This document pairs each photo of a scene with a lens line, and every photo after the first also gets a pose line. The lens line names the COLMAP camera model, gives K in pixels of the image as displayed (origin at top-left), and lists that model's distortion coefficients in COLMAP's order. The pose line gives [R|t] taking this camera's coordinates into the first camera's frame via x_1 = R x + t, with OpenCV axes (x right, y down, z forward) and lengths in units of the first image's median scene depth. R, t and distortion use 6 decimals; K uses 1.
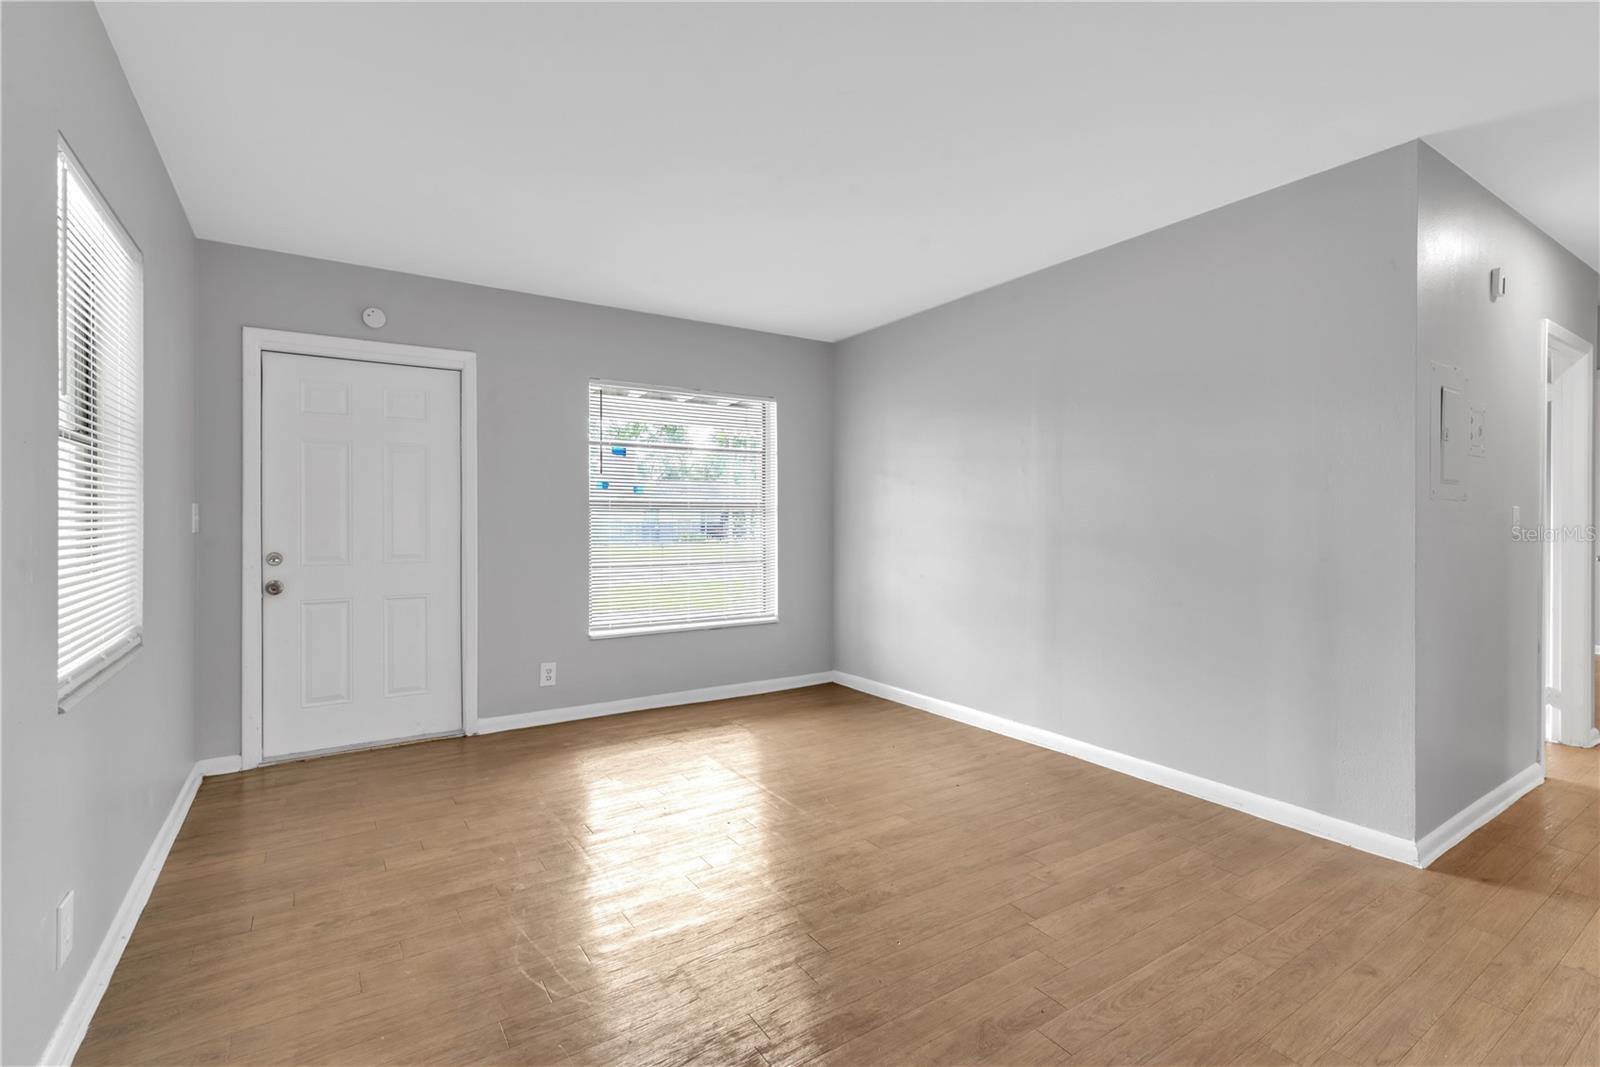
lens RADIAL K [[731.0, 0, 800.0], [0, 731.0, 533.5], [0, 0, 1]] dist [-0.002177, -0.000466]
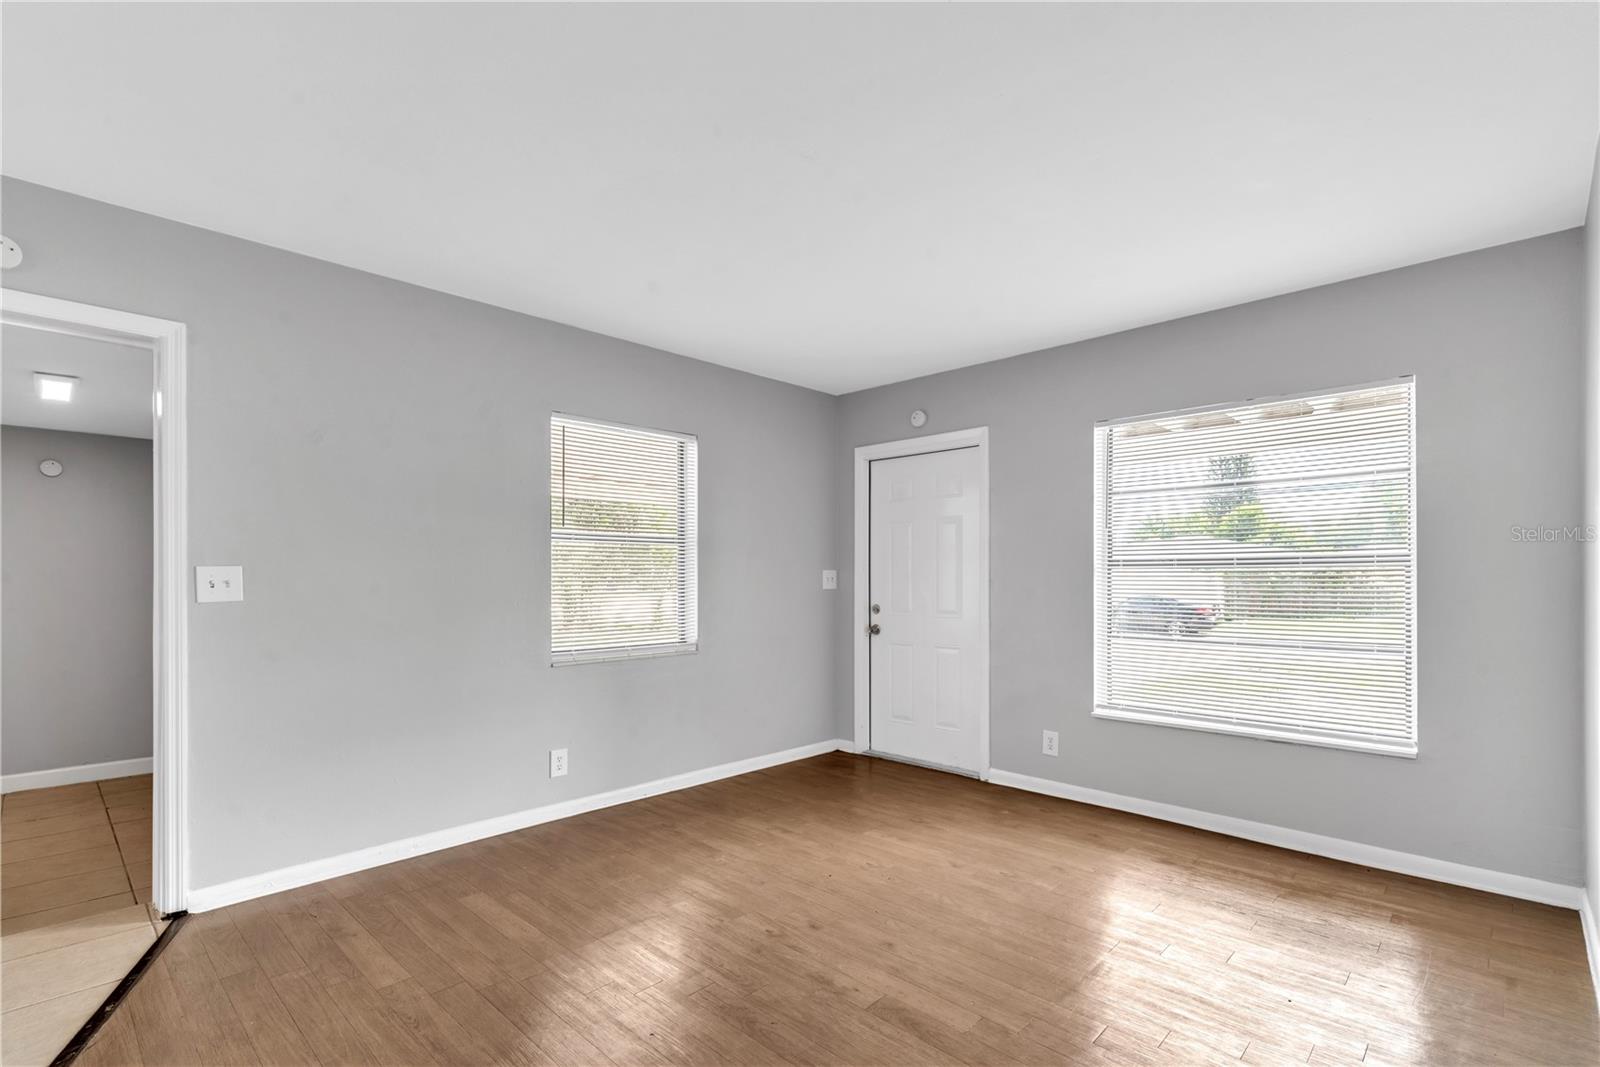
lens RADIAL K [[744.1, 0, 801.1], [0, 744.1, 578.9], [0, 0, 1]] dist [-0.000532, -0.000162]
pose [[0.214953, -0.001161, -0.976624, 0.637459], [-0.019077, 0.999804, -0.005388, -0.012121], [0.976438, 0.019789, 0.214888, 0.558776]]
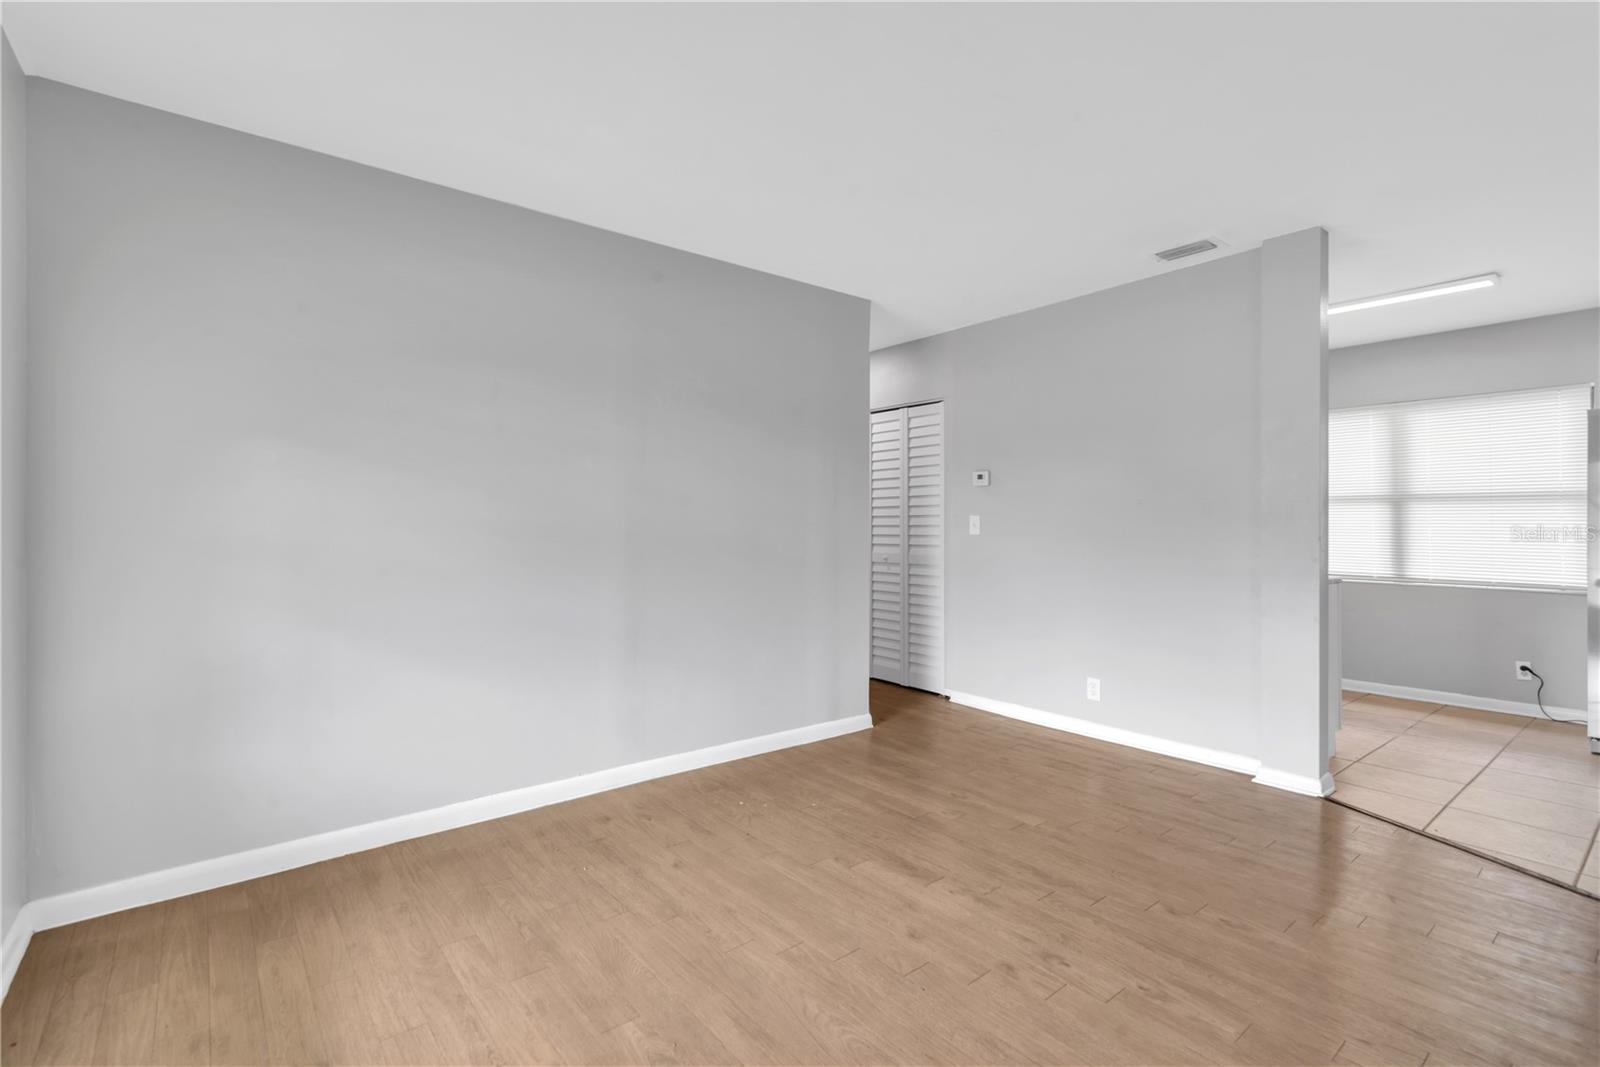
lens RADIAL K [[731.0, 0, 800.0], [0, 731.0, 533.5], [0, 0, 1]] dist [-0.002177, -0.000466]
pose [[-0.088699, -0.012993, 0.995974, -0.581078], [0.022017, 0.999645, 0.015002, -0.014901], [-0.995815, 0.023259, -0.088382, 0.925201]]
